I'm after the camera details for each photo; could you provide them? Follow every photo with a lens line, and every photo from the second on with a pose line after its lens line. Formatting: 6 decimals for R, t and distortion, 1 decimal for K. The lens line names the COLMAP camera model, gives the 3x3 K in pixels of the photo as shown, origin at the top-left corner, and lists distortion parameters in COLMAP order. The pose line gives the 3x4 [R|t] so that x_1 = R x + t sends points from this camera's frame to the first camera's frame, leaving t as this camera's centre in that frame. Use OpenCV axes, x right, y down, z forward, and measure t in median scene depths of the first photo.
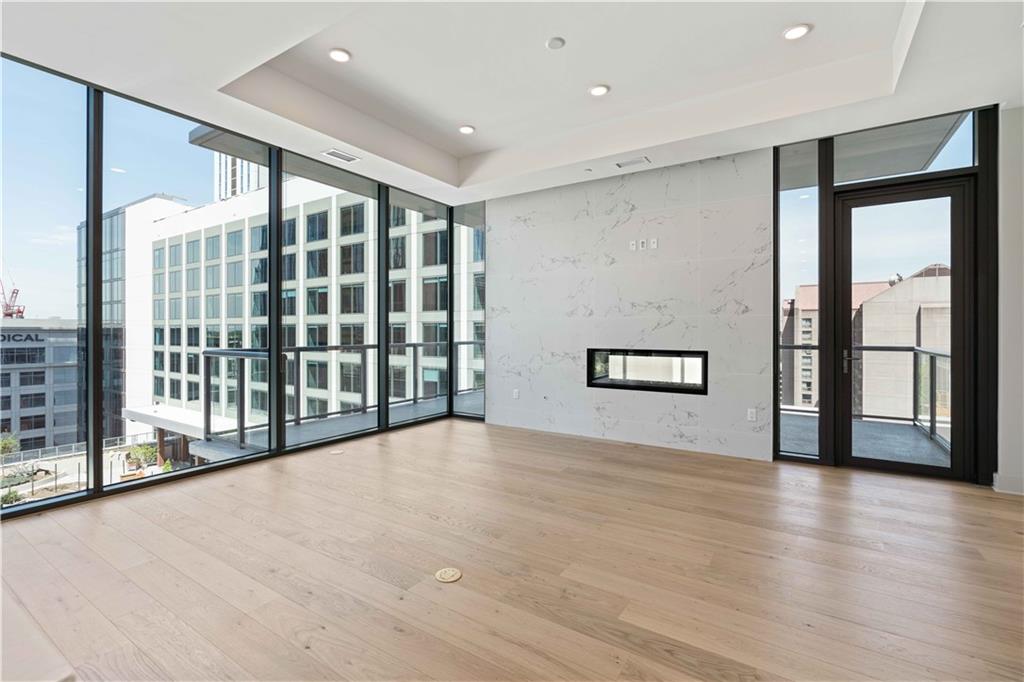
lens RADIAL K [[465.9, 0, 510.6], [0, 465.9, 331.0], [0, 0, 1]] dist [-0.001259, -0.000025]
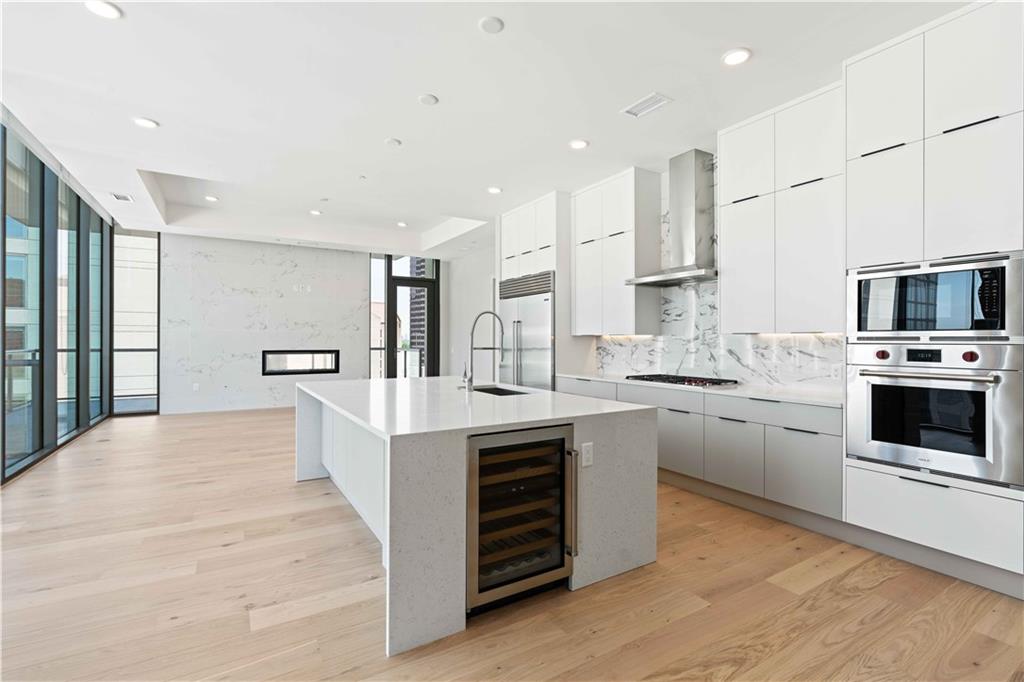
lens RADIAL K [[459.9, 0, 507.6], [0, 459.9, 341.0], [0, 0, 1]] dist [-0.007143, 0.000179]
pose [[0.437692, 0.000343, 0.899125, -0.713222], [-0.002148, 0.999997, 0.000665, 0.003213], [-0.899123, -0.002223, 0.437691, -0.325231]]
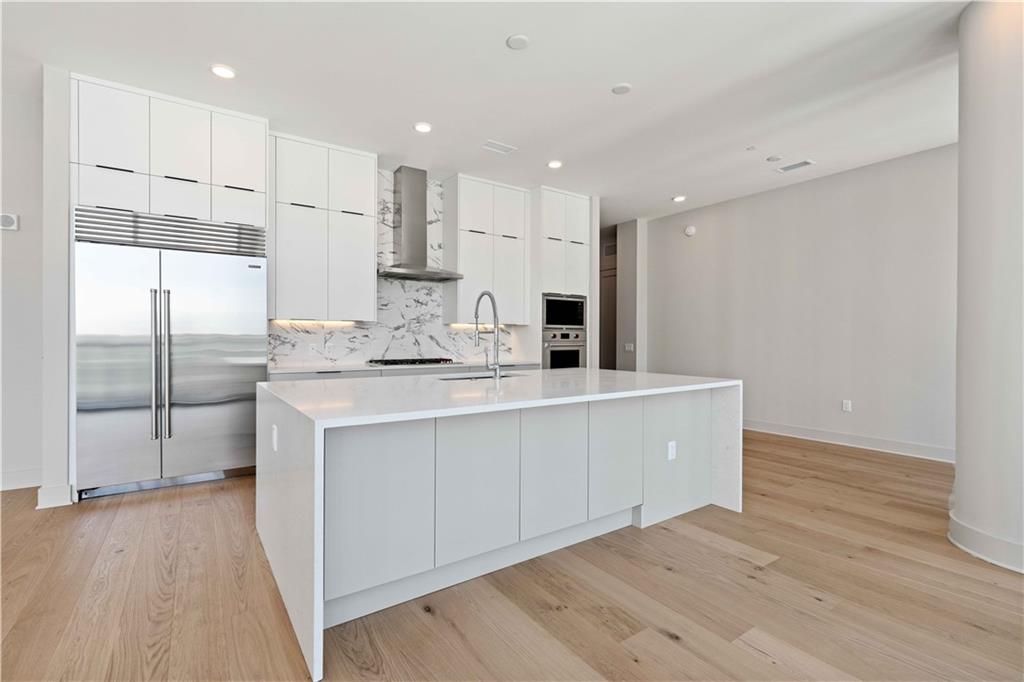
lens RADIAL K [[459.9, 0, 507.6], [0, 459.9, 341.0], [0, 0, 1]] dist [-0.007143, 0.000179]
pose [[-0.918939, -0.004642, 0.394372, -0.457983], [-0.002294, 0.999977, 0.006424, 0.018946], [-0.394393, 0.004999, -0.918928, 0.385977]]
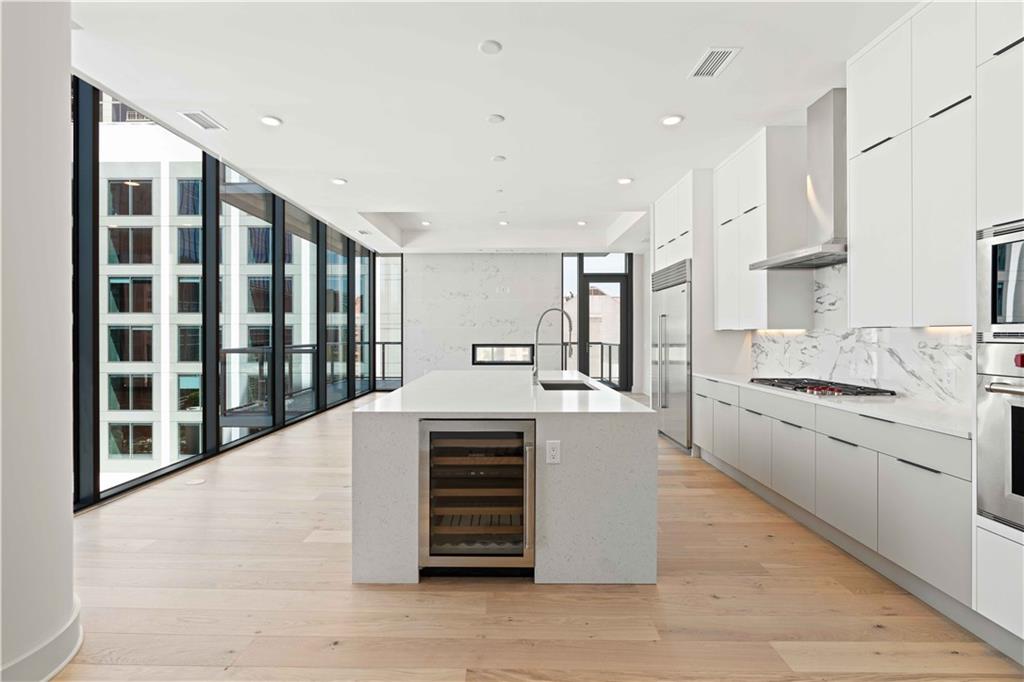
lens RADIAL K [[462.7, 0, 510.1], [0, 462.7, 335.3], [0, 0, 1]] dist [-0.002660, 0.000820]
pose [[0.841725, -0.001102, 0.539906, -0.585197], [0.000061, 0.999998, 0.001946, 0.000128], [-0.539907, -0.001605, 0.841723, -0.511867]]
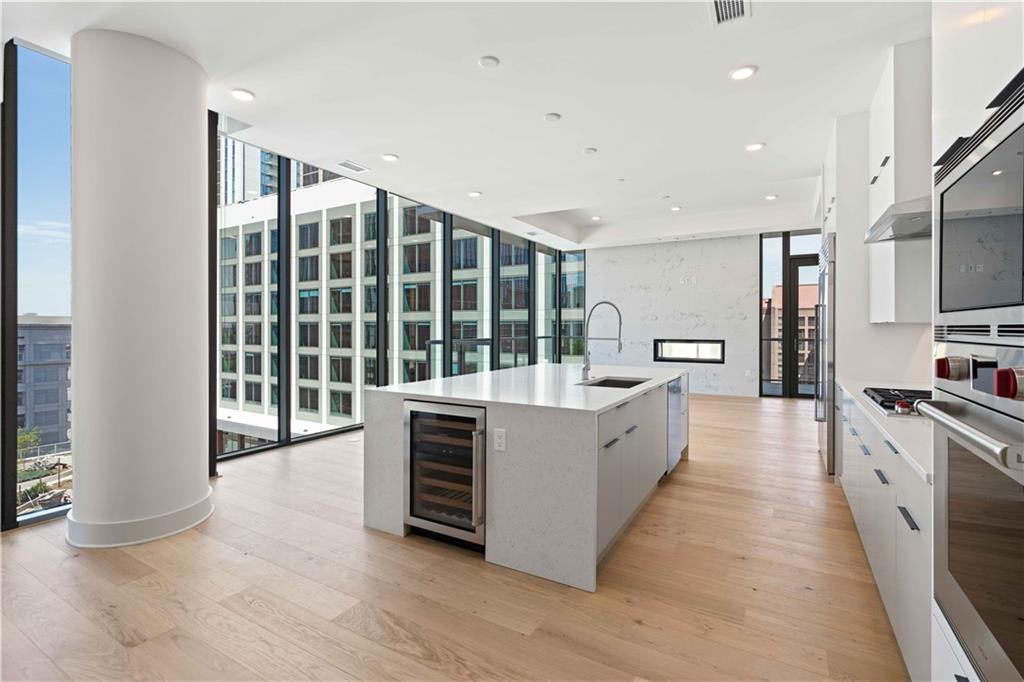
lens RADIAL K [[474.0, 0, 518.8], [0, 474.0, 329.6], [0, 0, 1]] dist [-0.000343, 0.000600]
pose [[0.998539, 0.001780, 0.053999, -0.365563], [-0.001858, 0.999997, 0.001404, 0.000755], [-0.053996, -0.001502, 0.998540, -0.616625]]
